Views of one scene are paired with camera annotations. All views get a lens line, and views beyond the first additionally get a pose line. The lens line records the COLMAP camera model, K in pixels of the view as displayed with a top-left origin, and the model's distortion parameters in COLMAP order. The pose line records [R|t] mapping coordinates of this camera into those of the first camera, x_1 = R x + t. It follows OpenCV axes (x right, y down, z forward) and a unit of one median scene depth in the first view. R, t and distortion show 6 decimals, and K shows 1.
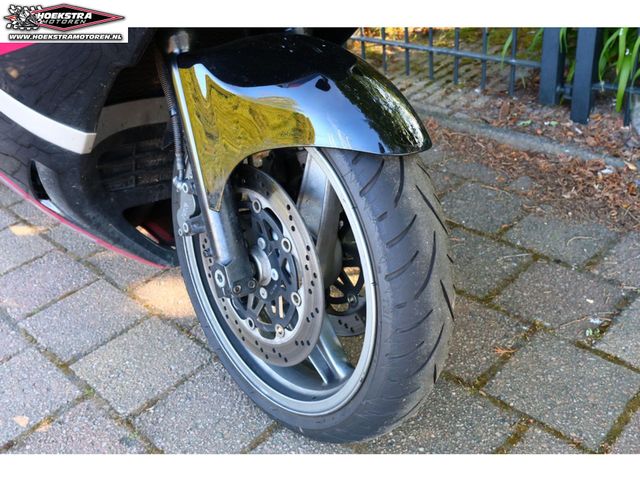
lens RADIAL K [[650.4, 0, 320.0], [0, 650.4, 240.0], [0, 0, 1]] dist [0.011178, 0.010054]
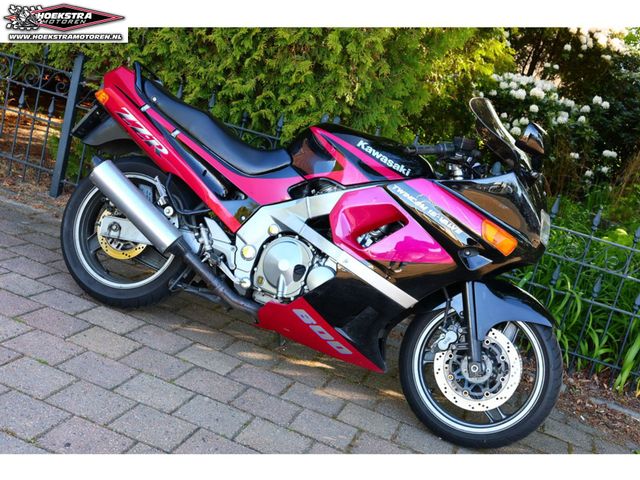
lens RADIAL K [[824.1, 0, 320.0], [0, 824.1, 240.0], [0, 0, 1]] dist [0.009458, 0.073311]
pose [[0.826523, 0.229689, 0.513909, -1.782391], [-0.055559, 0.941792, -0.331573, 0.506009], [-0.560154, 0.245500, 0.791174, -0.960111]]
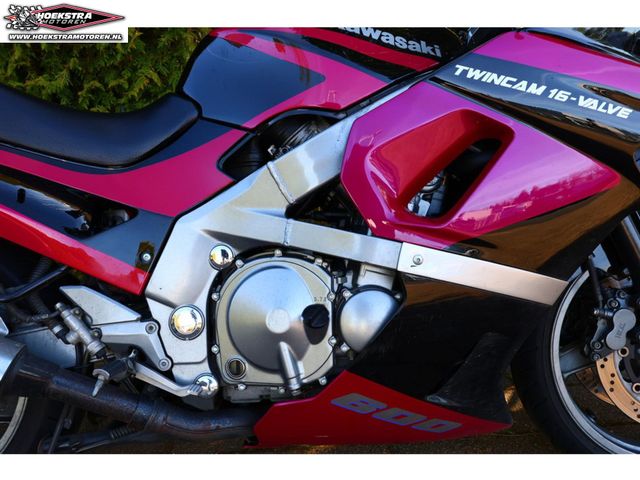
lens RADIAL K [[531.0, 0, 320.0], [0, 531.0, 240.0], [0, 0, 1]] dist [-0.000812, 0.005903]
pose [[0.672705, -0.078047, 0.735783, -1.072153], [0.376273, 0.892321, -0.249363, -0.130266], [-0.637093, 0.444603, 0.629636, 0.528972]]
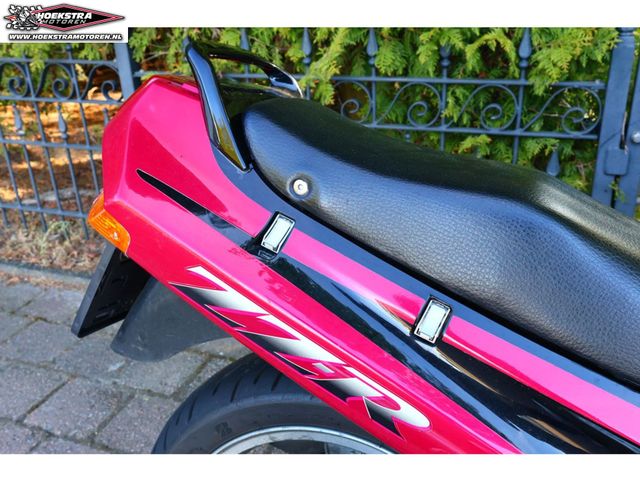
lens RADIAL K [[650.4, 0, 320.0], [0, 650.4, 240.0], [0, 0, 1]] dist [0.011178, 0.010054]
pose [[0.913261, -0.097207, 0.395609, -1.157199], [0.159647, 0.978836, -0.128031, -0.669094], [-0.374791, 0.180083, 0.909451, 0.862228]]
